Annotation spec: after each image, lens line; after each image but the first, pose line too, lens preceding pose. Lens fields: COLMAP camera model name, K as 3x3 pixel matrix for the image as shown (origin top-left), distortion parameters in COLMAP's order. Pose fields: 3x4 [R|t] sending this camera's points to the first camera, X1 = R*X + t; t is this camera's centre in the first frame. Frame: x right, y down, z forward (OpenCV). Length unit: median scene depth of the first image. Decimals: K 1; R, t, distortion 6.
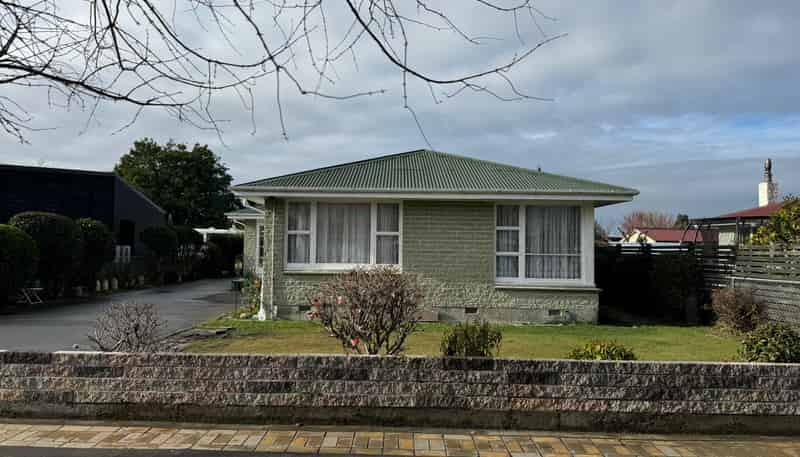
lens RADIAL K [[571.6, 0, 400.0], [0, 571.6, 228.5], [0, 0, 1]] dist [0.147539, -0.213024]
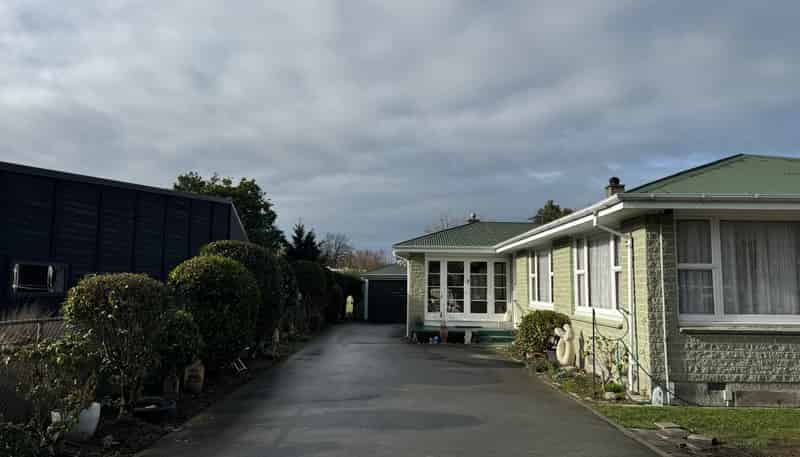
lens RADIAL K [[571.6, 0, 400.0], [0, 571.6, 228.5], [0, 0, 1]] dist [0.147539, -0.213024]
pose [[0.999975, -0.002807, 0.006414, -0.510029], [0.003247, 0.997559, -0.069749, 0.009033], [-0.006203, 0.069768, 0.997544, 0.342561]]
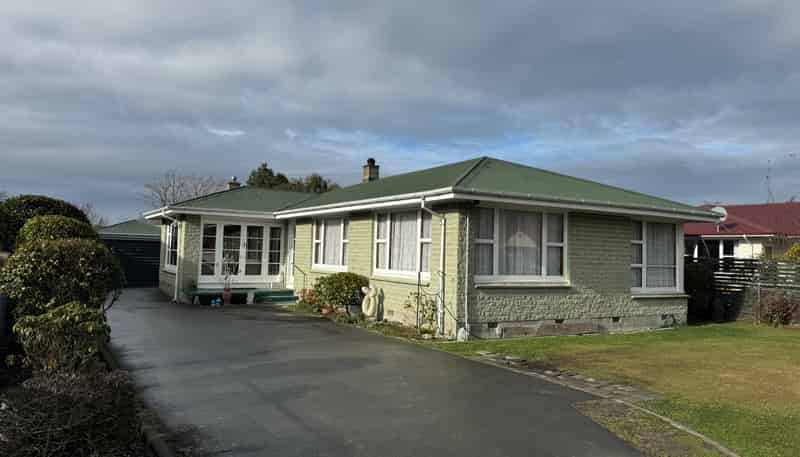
lens RADIAL K [[571.6, 0, 400.0], [0, 571.6, 228.5], [0, 0, 1]] dist [0.147539, -0.213024]
pose [[0.846271, 0.032695, 0.531748, -0.765526], [-0.033348, 0.999409, -0.008375, -0.001076], [-0.531708, -0.010645, 0.846861, 0.307424]]
